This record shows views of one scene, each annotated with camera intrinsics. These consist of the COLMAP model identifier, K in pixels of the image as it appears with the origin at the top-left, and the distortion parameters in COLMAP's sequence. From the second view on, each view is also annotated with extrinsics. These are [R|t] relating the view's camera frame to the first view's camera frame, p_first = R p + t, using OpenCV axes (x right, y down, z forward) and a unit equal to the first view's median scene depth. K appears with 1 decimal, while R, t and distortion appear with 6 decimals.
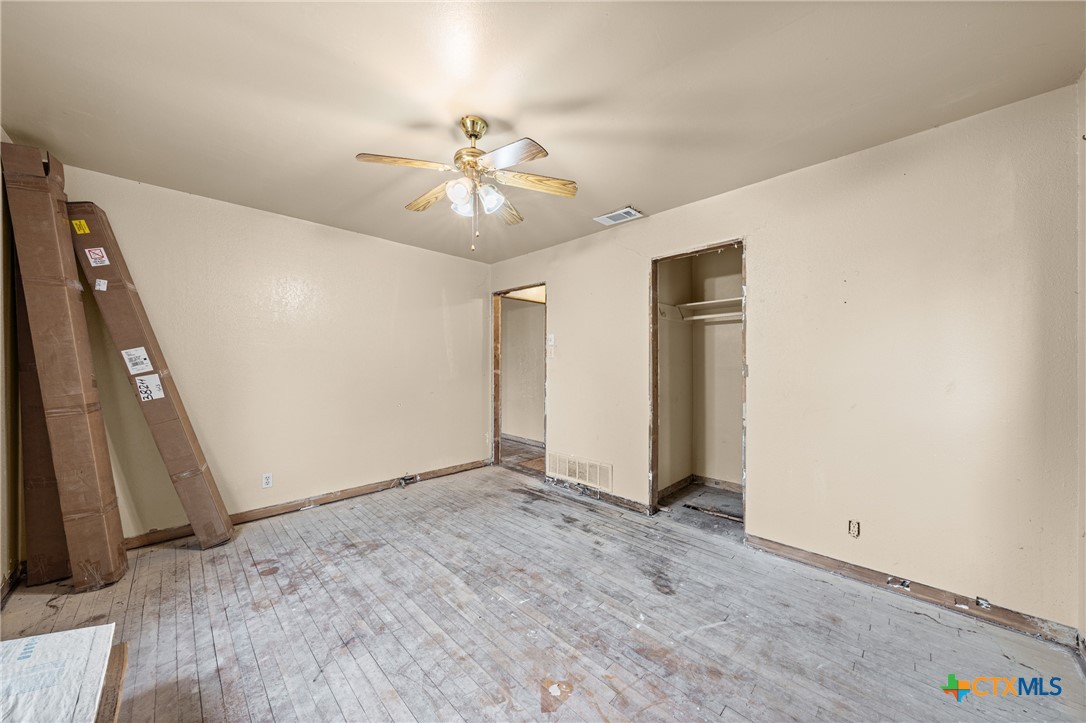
lens RADIAL K [[369.5, 0, 544.2], [0, 369.5, 362.6], [0, 0, 1]] dist [-0.003291, 0.000060]
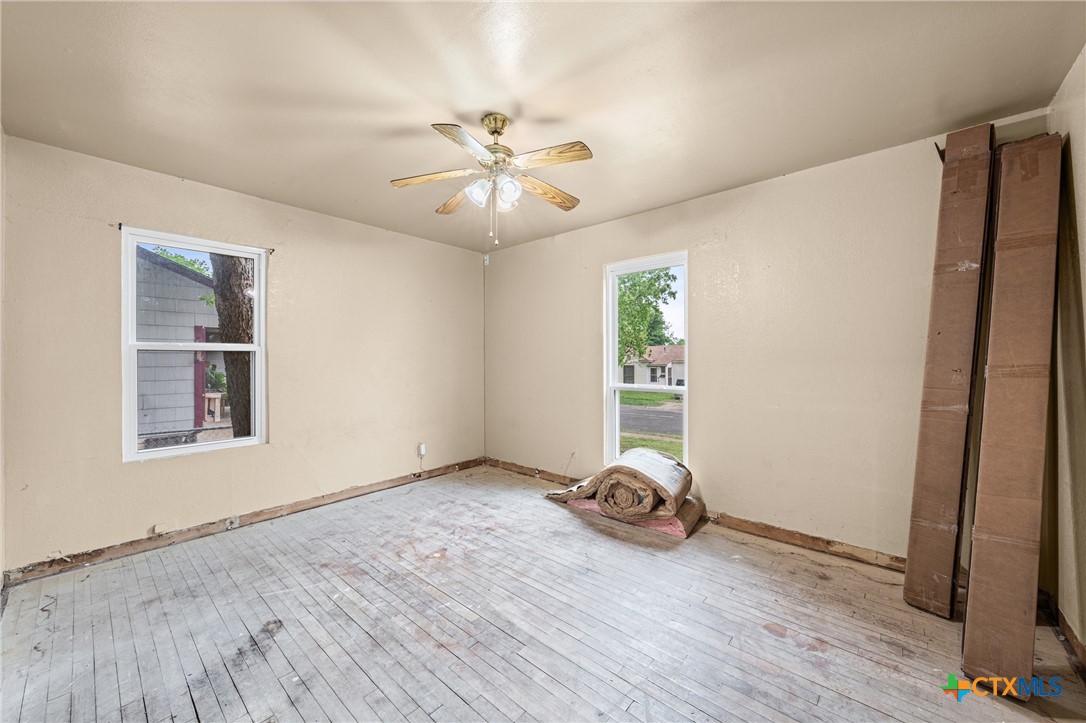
lens RADIAL K [[417.9, 0, 541.2], [0, 417.9, 360.0], [0, 0, 1]] dist [0.000649, 0.000395]
pose [[-0.998701, 0.002174, -0.050907, -0.251004], [0.002236, 0.999997, -0.001162, 0.012489], [0.050904, -0.001274, -0.998703, 2.110039]]
